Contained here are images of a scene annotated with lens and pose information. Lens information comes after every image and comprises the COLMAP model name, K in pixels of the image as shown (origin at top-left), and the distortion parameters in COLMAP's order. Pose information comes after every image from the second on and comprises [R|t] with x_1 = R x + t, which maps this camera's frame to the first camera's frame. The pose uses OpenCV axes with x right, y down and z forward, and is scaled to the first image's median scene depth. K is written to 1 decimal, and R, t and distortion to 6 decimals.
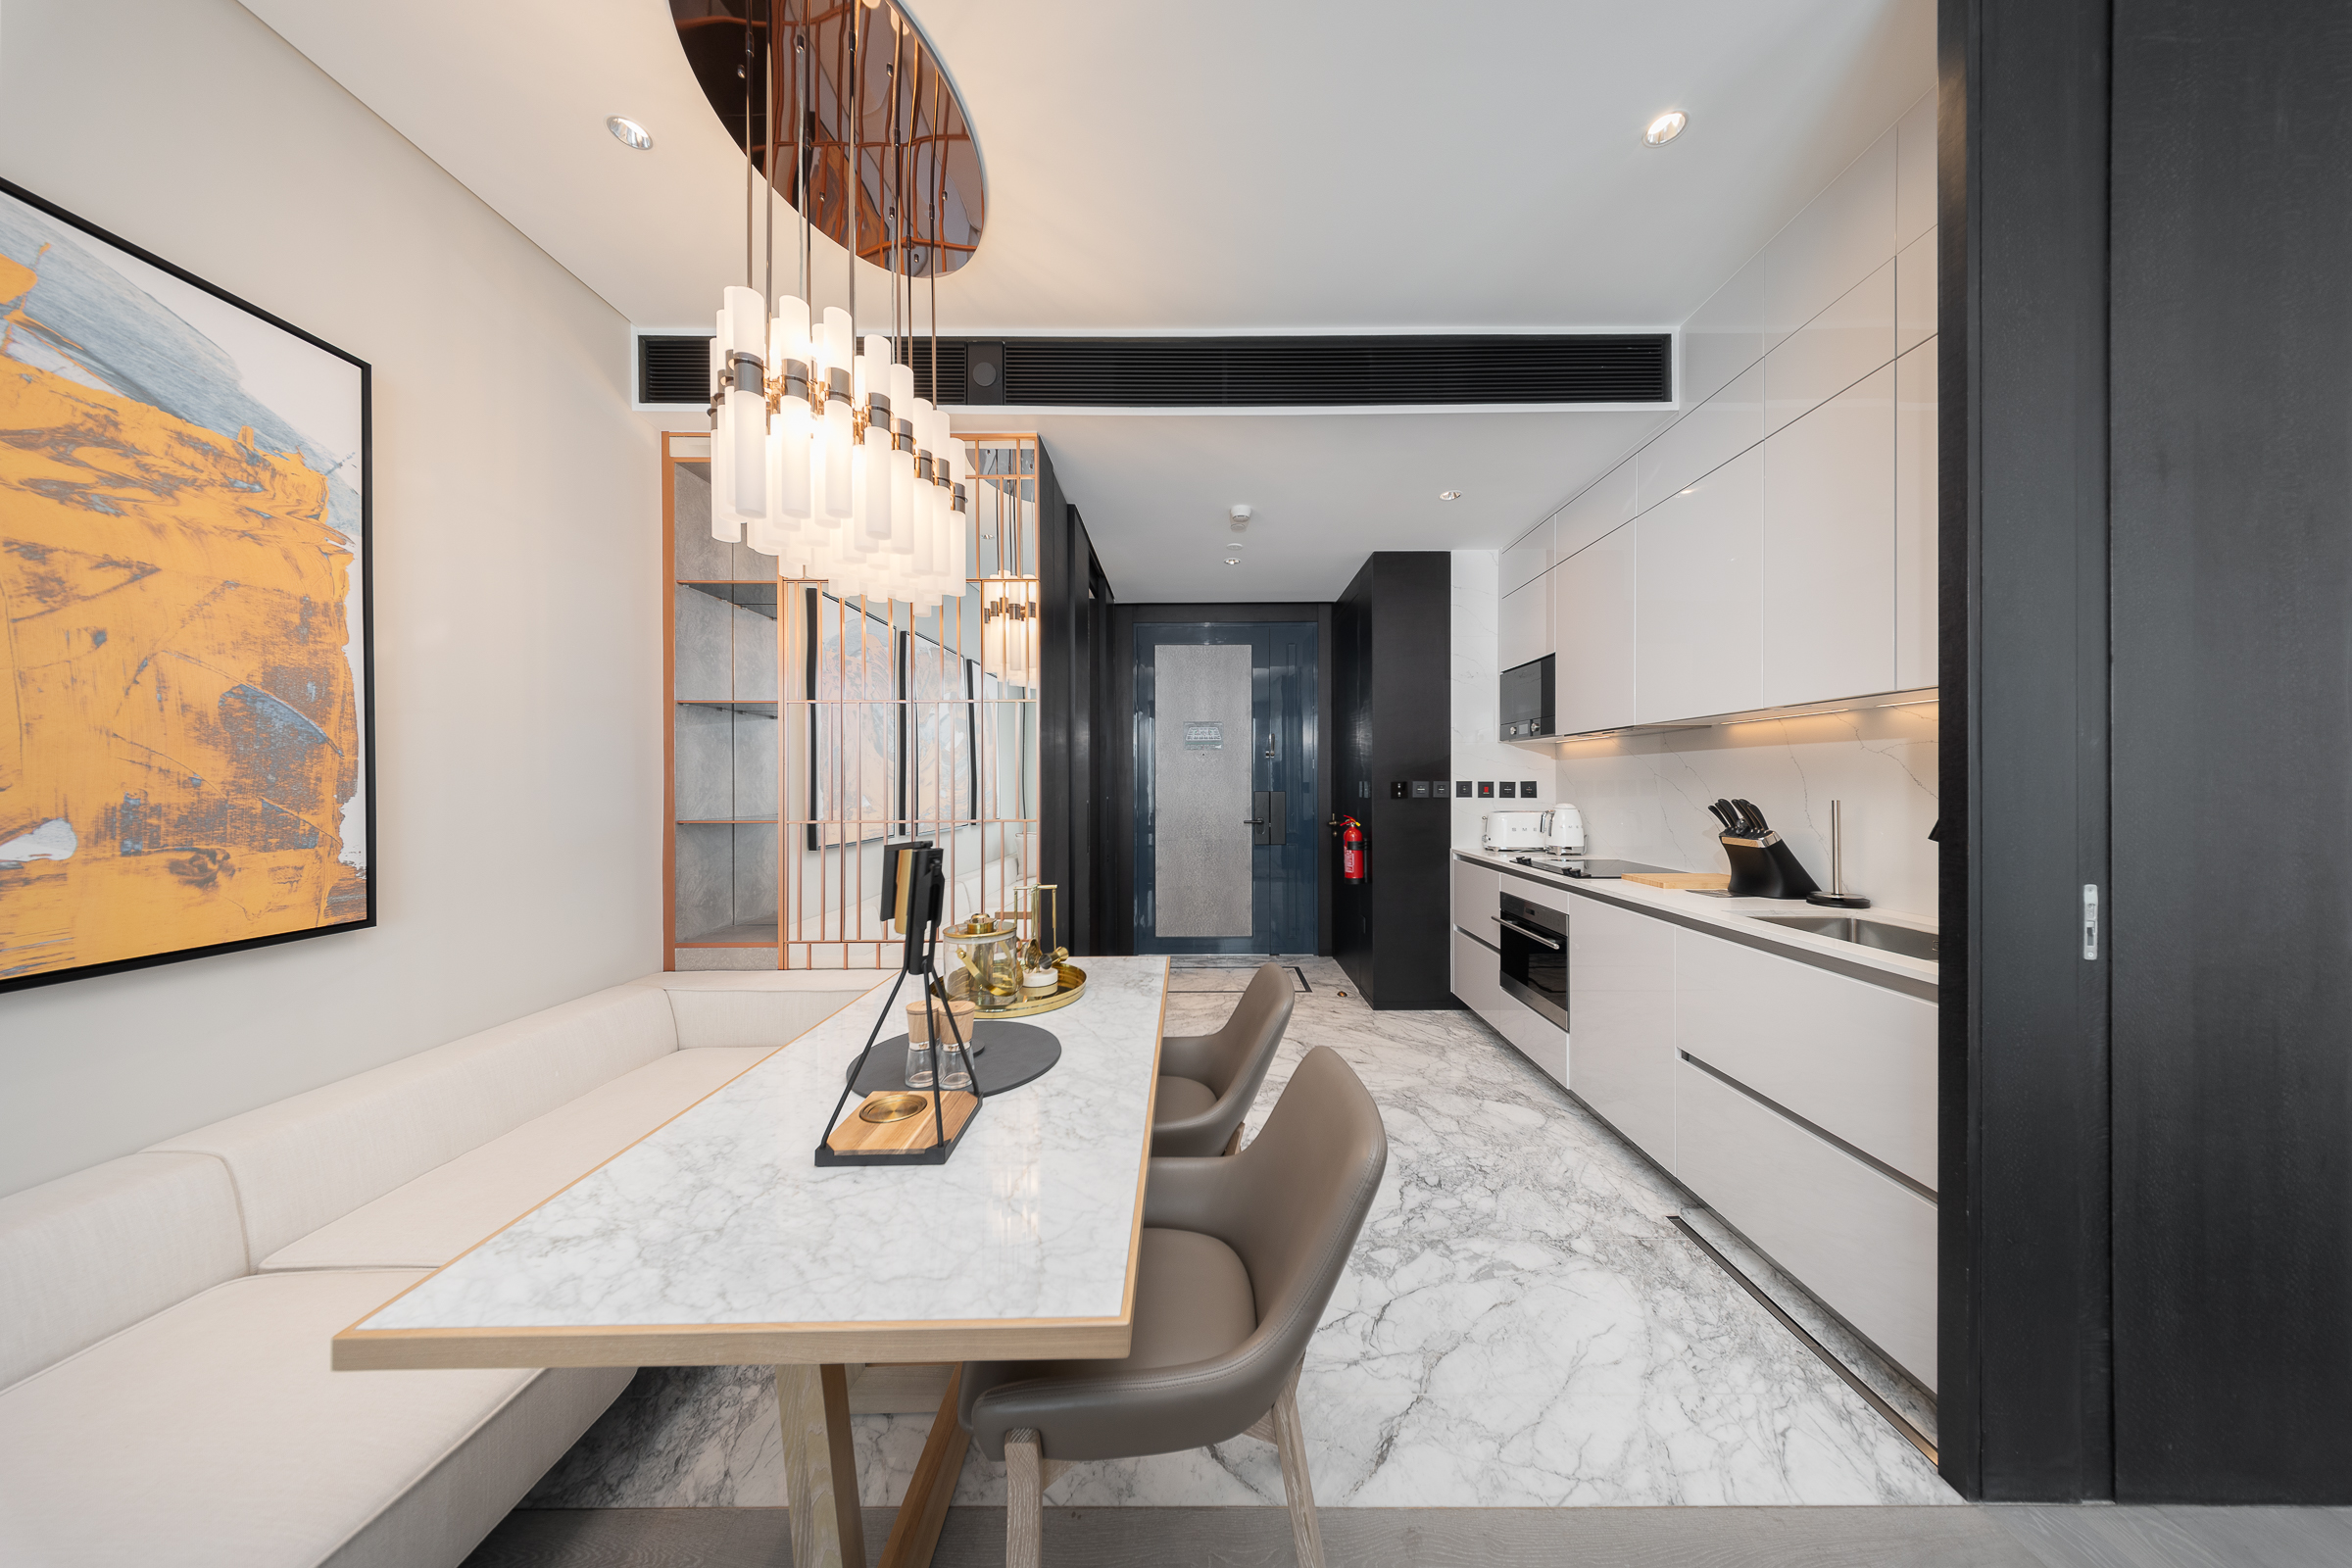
lens RADIAL K [[687.3, 0, 1210.5], [0, 687.3, 781.4], [0, 0, 1]] dist [0.005905, -0.001264]
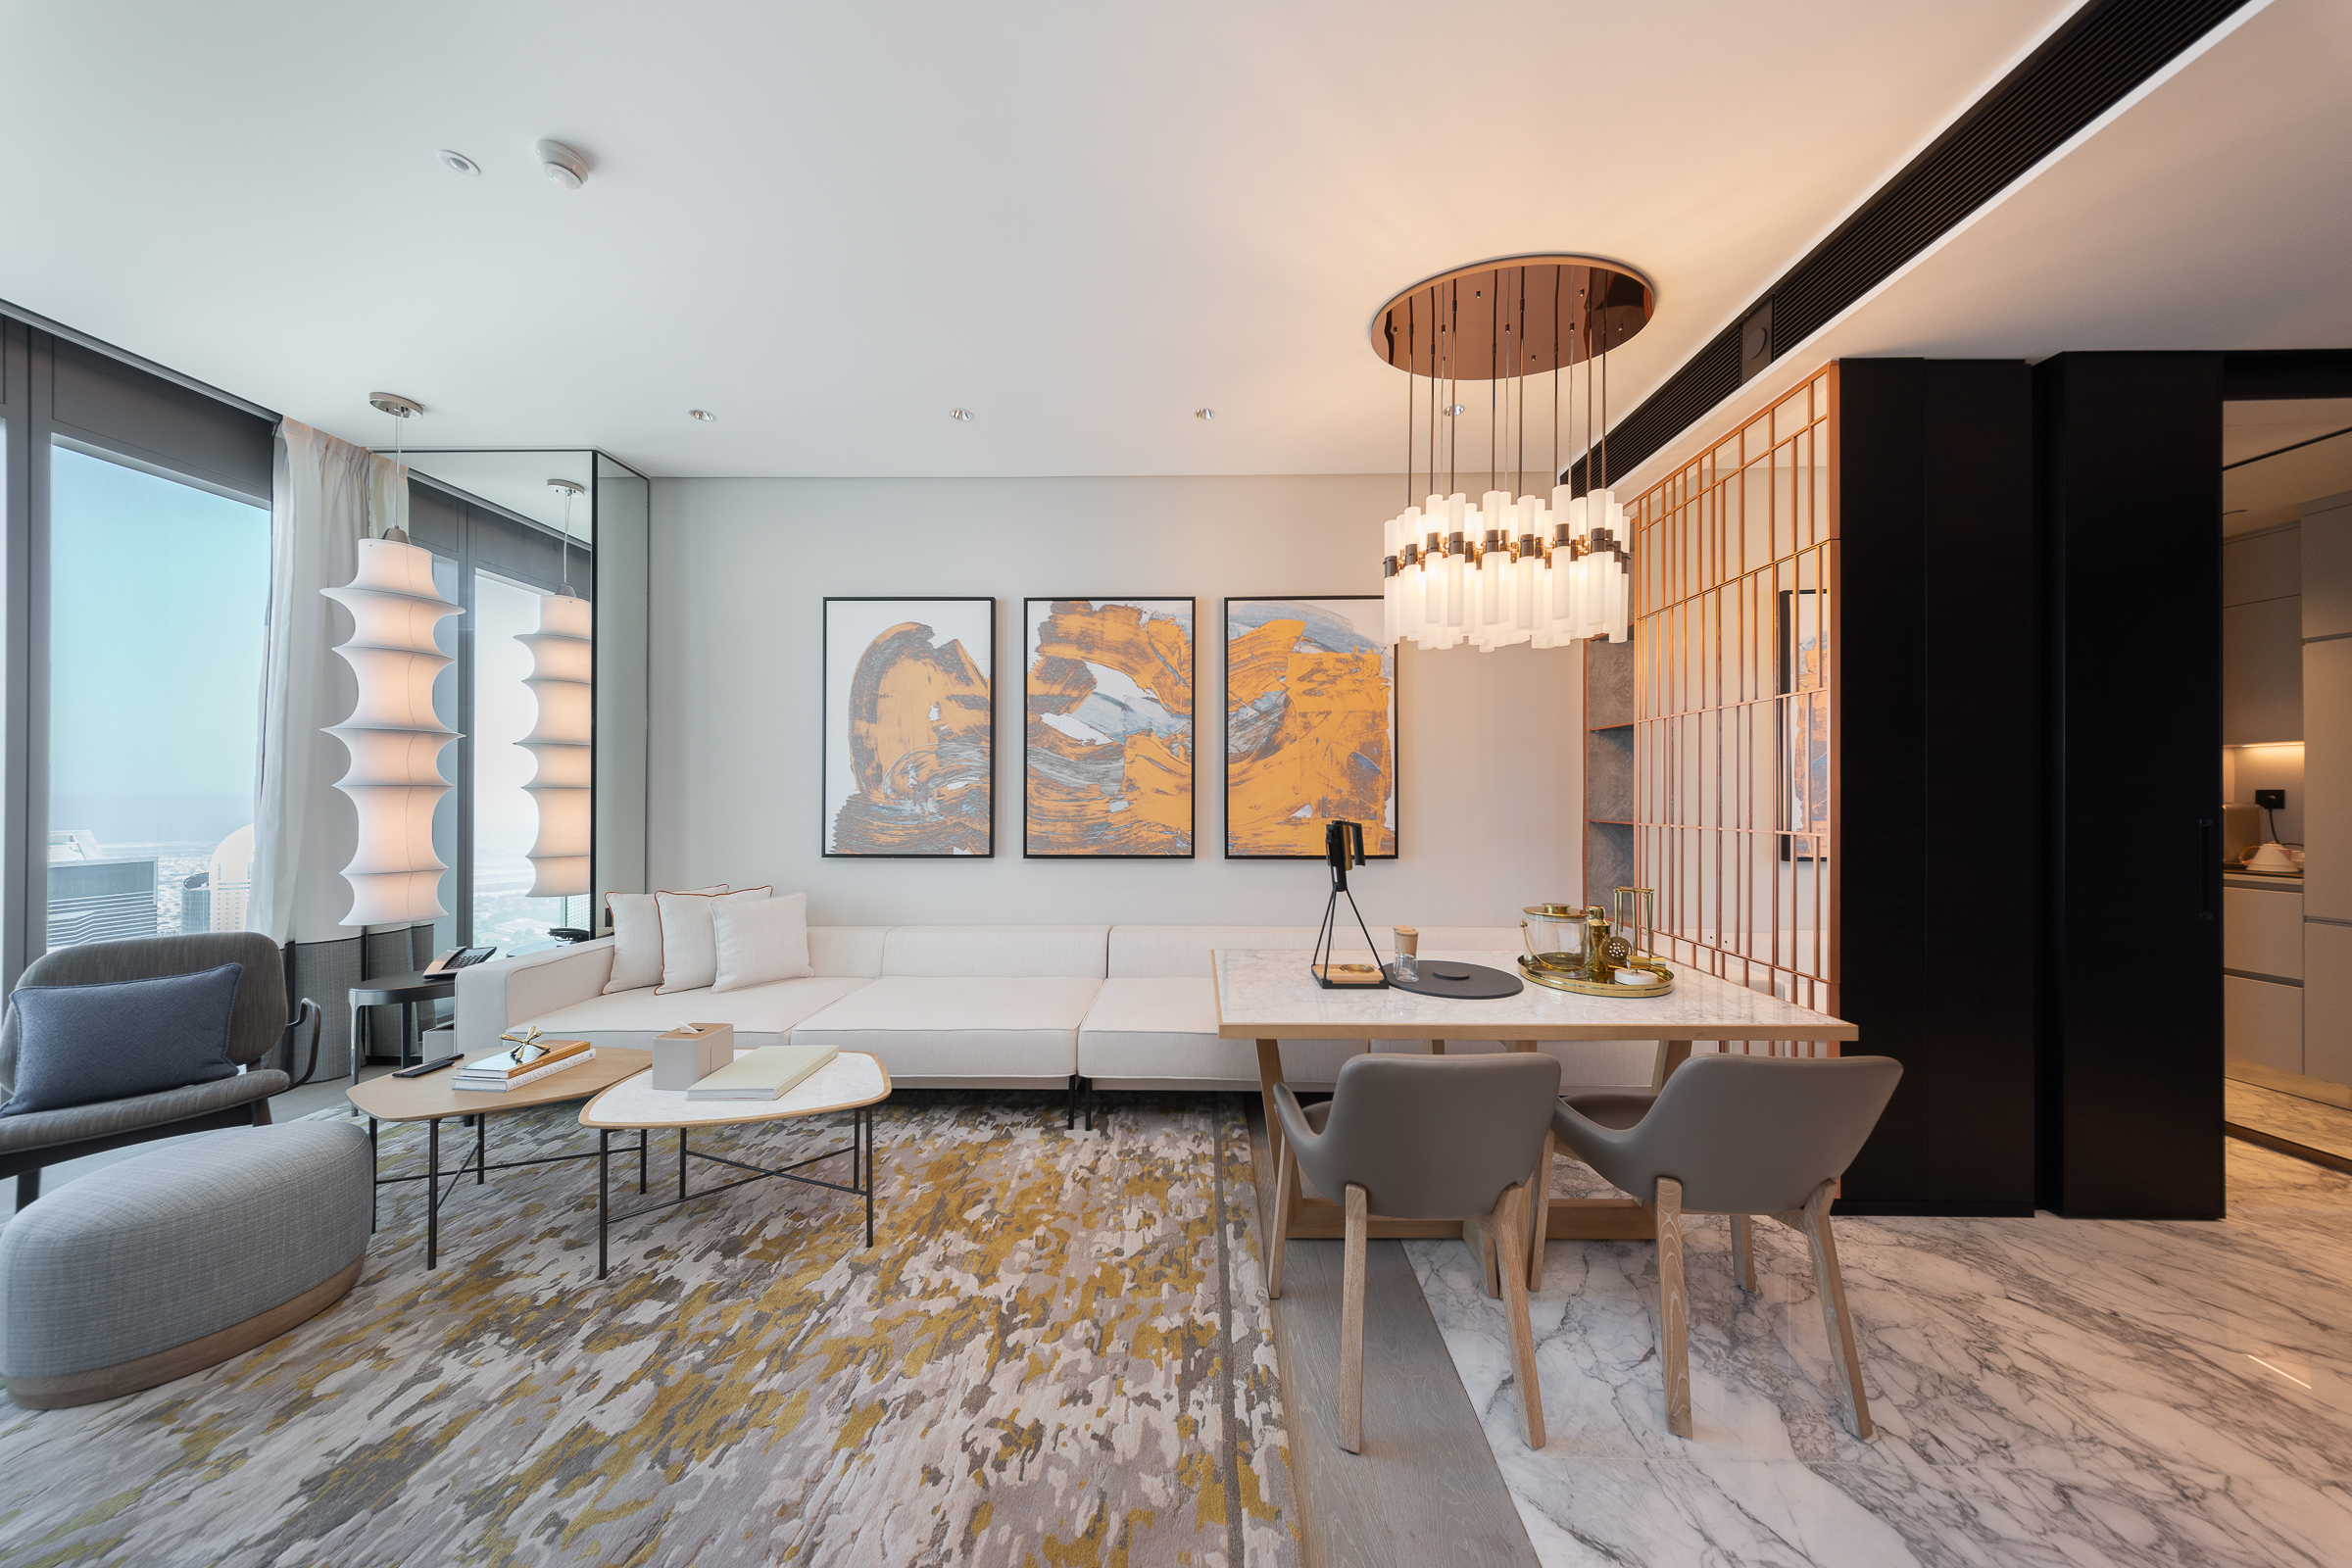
lens RADIAL K [[687.3, 0, 1180.4], [0, 687.3, 790.9], [0, 0, 1]] dist [0.005905, -0.001264]
pose [[-0.032269, -0.001248, -0.999478, 0.947226], [0.003496, 0.999993, -0.001361, 0.000347], [0.999473, -0.003538, -0.032265, 0.408735]]
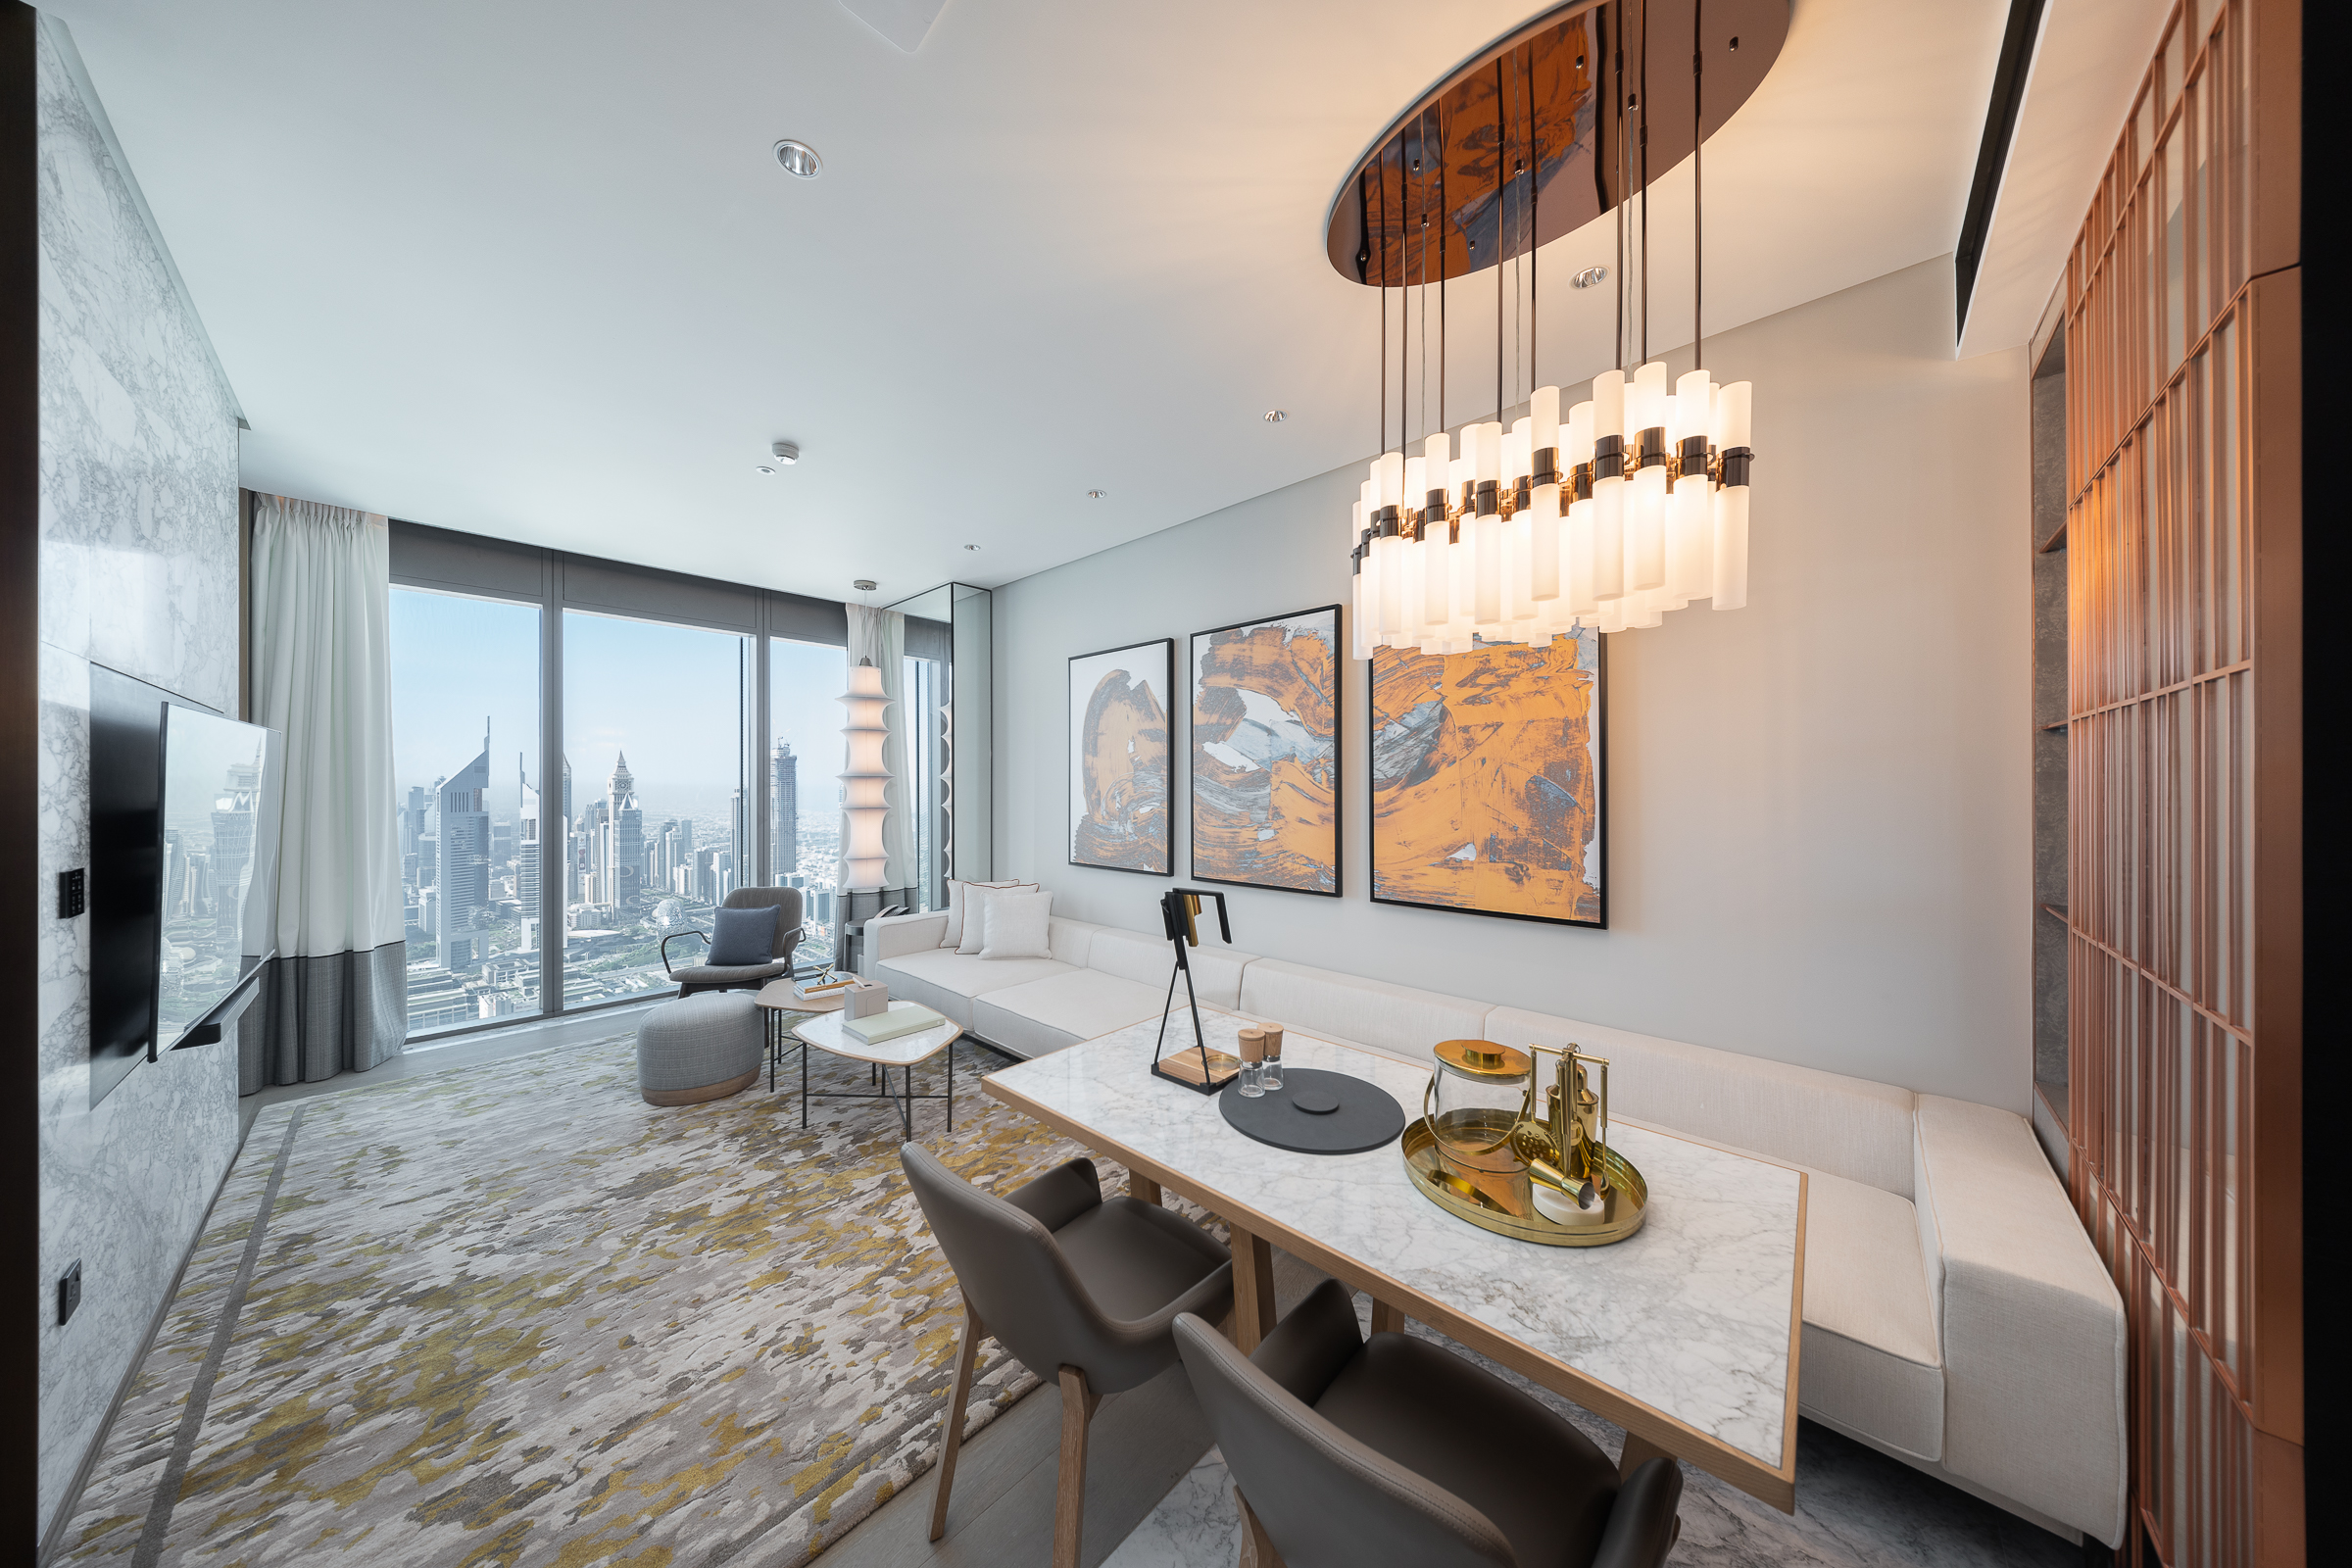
lens RADIAL K [[687.3, 0, 1161.5], [0, 687.3, 780.8], [0, 0, 1]] dist [0.005905, -0.001264]
pose [[-0.690736, -0.000380, -0.723107, 0.522884], [0.007813, 0.999938, -0.007989, -0.105655], [0.723065, -0.011168, -0.690690, 1.364354]]
